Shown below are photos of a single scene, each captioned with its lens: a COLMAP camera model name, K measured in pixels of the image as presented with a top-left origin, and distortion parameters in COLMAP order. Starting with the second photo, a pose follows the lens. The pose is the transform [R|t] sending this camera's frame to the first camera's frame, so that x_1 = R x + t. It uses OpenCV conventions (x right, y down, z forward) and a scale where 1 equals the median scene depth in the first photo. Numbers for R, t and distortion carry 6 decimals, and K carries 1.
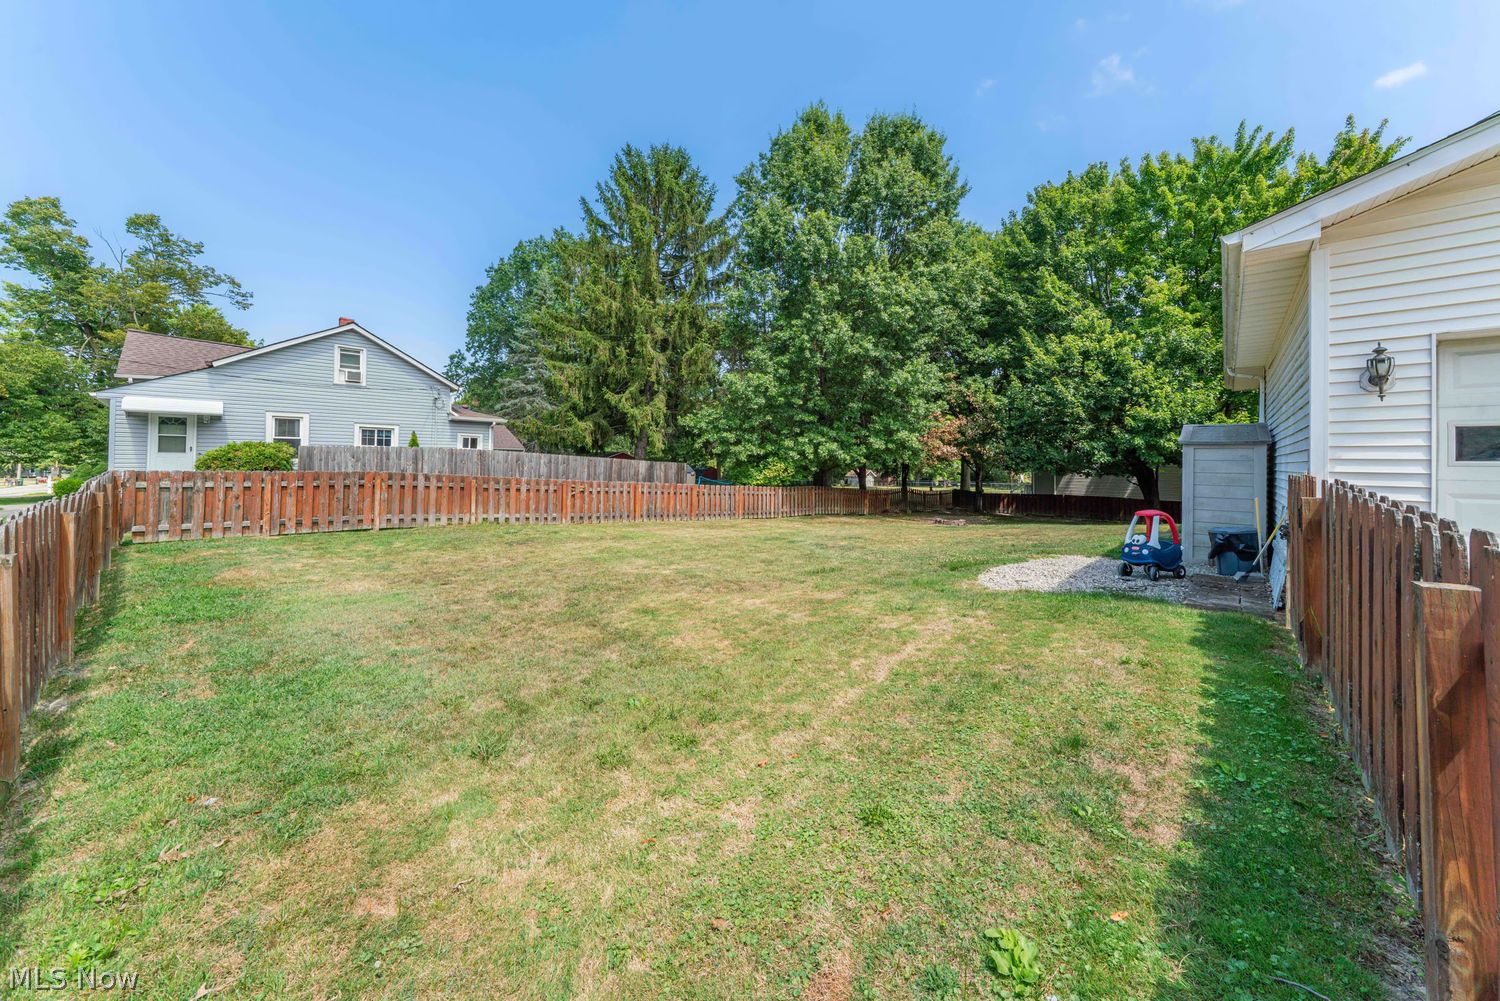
lens RADIAL K [[521.4, 0, 753.6], [0, 521.4, 465.3], [0, 0, 1]] dist [0.000011, -0.000047]
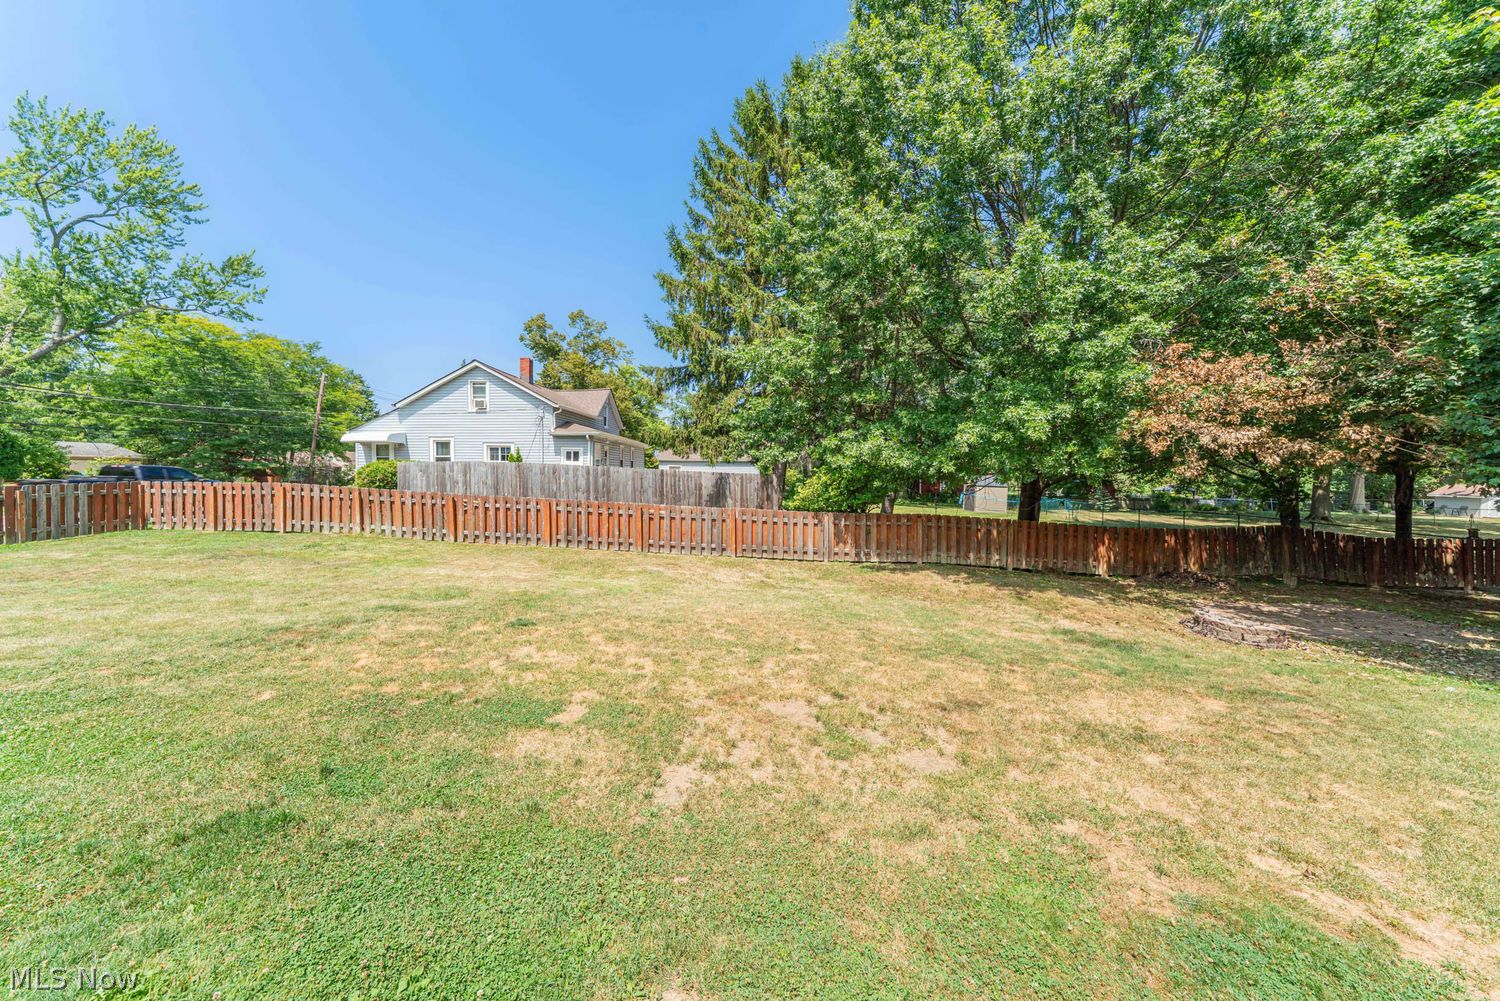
lens RADIAL K [[521.4, 0, 744.0], [0, 521.4, 476.9], [0, 0, 1]] dist [0.000011, -0.000047]
pose [[0.677299, 0.001273, -0.735707, 0.509634], [0.001289, 0.999995, 0.002917, -0.003449], [0.735707, -0.002924, 0.677294, 0.579234]]
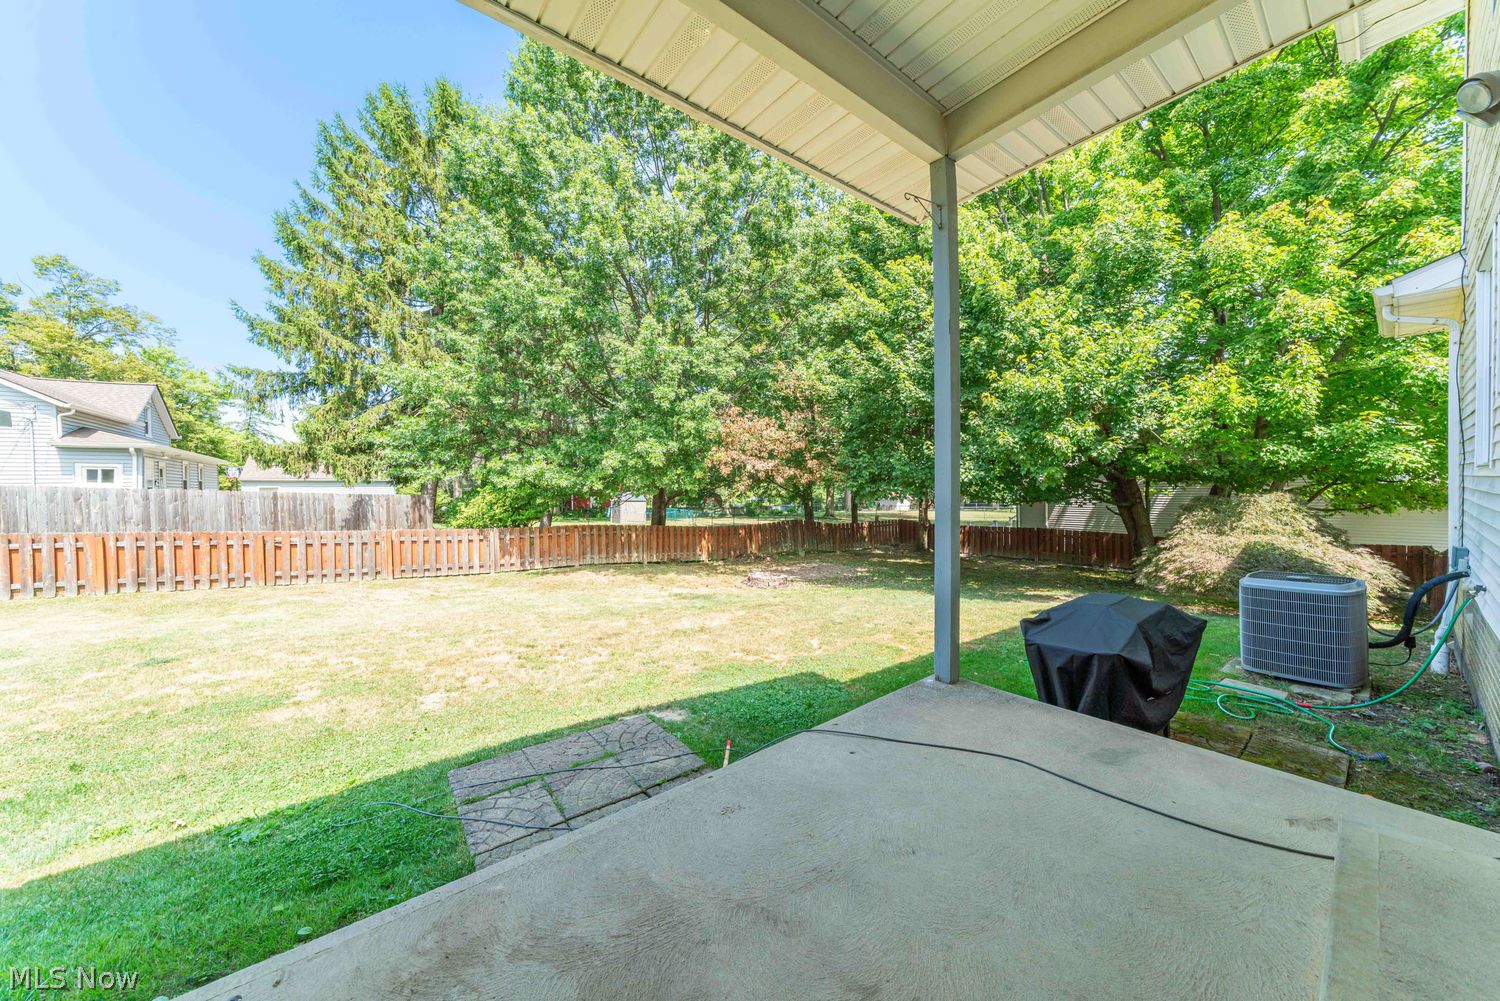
lens RADIAL K [[521.4, 0, 738.2], [0, 521.4, 496.3], [0, 0, 1]] dist [0.000011, -0.000047]
pose [[0.982119, -0.018182, -0.187383, 0.570598], [0.021201, 0.999676, 0.014117, -0.003604], [0.187066, -0.017838, 0.982185, 0.448808]]
